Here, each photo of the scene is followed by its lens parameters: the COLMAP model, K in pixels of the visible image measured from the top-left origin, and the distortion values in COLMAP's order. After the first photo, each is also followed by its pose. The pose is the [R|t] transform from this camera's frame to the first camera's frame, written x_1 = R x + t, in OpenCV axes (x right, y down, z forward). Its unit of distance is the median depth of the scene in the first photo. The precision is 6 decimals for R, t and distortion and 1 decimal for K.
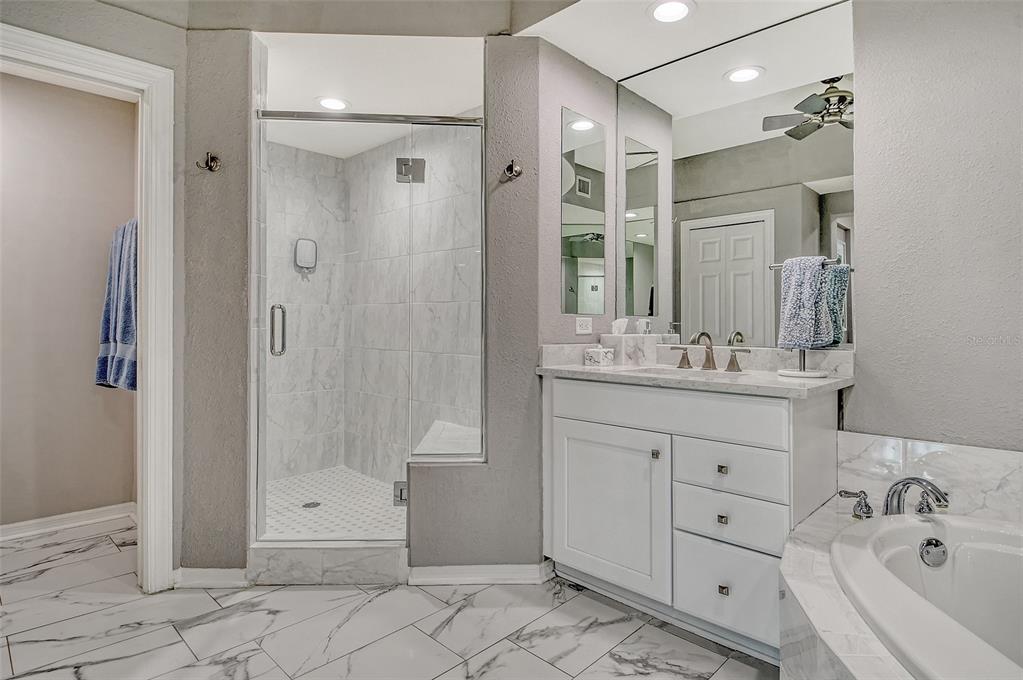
lens RADIAL K [[541.1, 0, 530.8], [0, 541.1, 327.8], [0, 0, 1]] dist [0.054021, -0.045464]
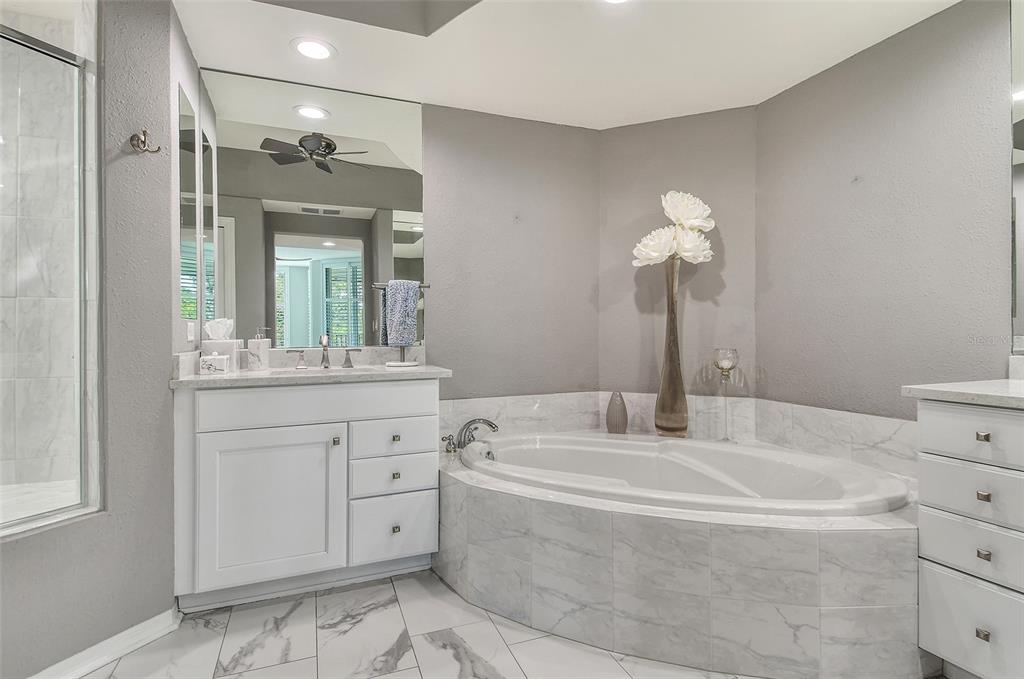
lens RADIAL K [[541.6, 0, 531.4], [0, 541.6, 327.3], [0, 0, 1]] dist [0.054021, -0.045464]
pose [[0.402486, -0.001986, 0.915424, -0.634205], [0.010283, 0.999944, -0.002352, -0.002783], [-0.915369, 0.010360, 0.402484, 0.145008]]
